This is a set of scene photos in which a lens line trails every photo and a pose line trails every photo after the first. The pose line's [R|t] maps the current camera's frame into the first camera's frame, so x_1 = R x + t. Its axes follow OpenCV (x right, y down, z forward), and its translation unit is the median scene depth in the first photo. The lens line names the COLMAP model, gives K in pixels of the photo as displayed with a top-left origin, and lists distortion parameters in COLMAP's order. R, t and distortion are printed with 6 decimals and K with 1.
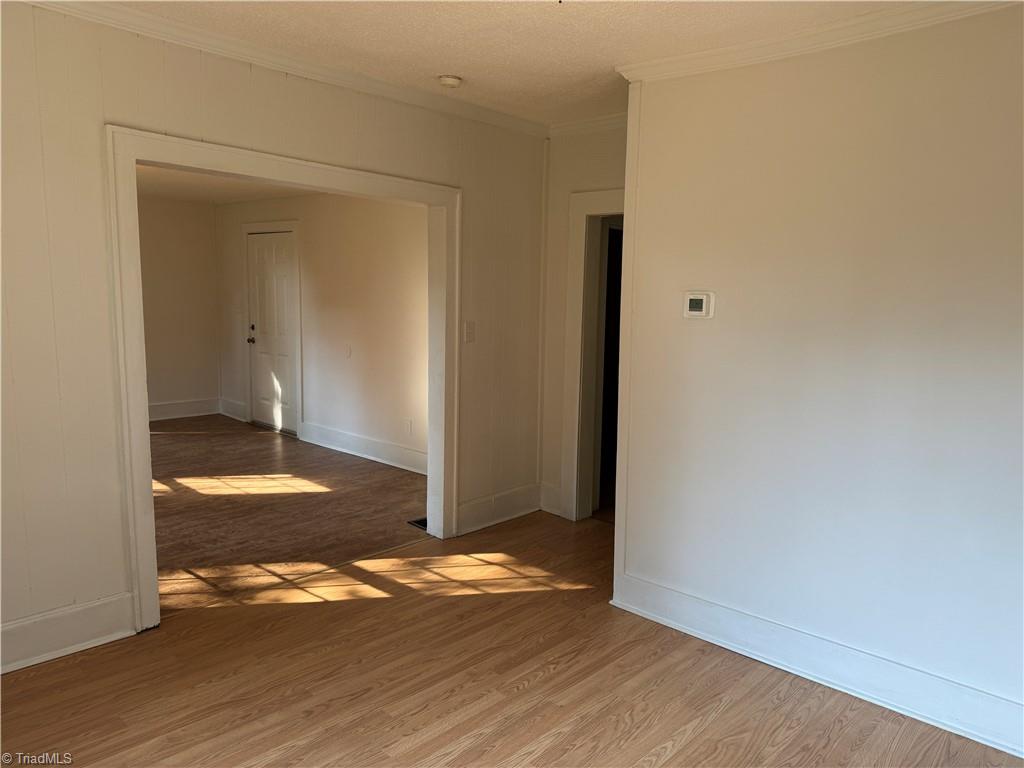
lens RADIAL K [[692.9, 0, 512.0], [0, 692.9, 384.0], [0, 0, 1]] dist [0.001133, 0.000600]
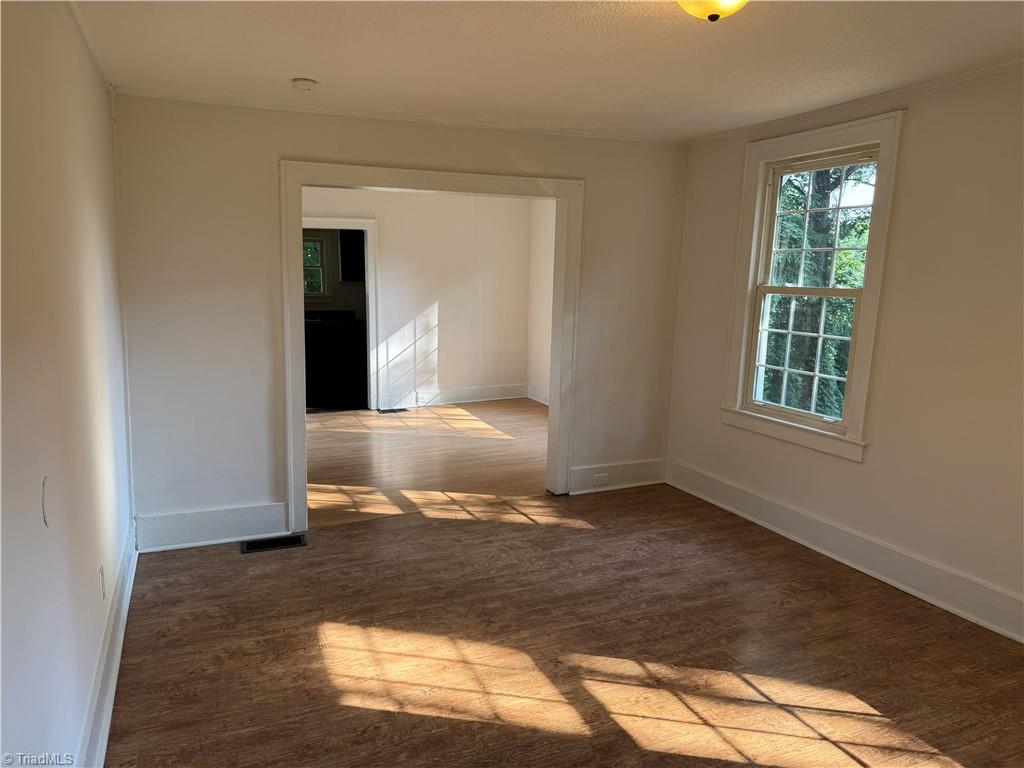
lens RADIAL K [[692.9, 0, 512.0], [0, 692.9, 384.0], [0, 0, 1]] dist [0.001133, 0.000600]
pose [[-0.912797, -0.091290, 0.398081, -0.743032], [0.027206, 0.958942, 0.282293, -0.240507], [-0.407507, 0.268506, -0.872836, 1.671098]]
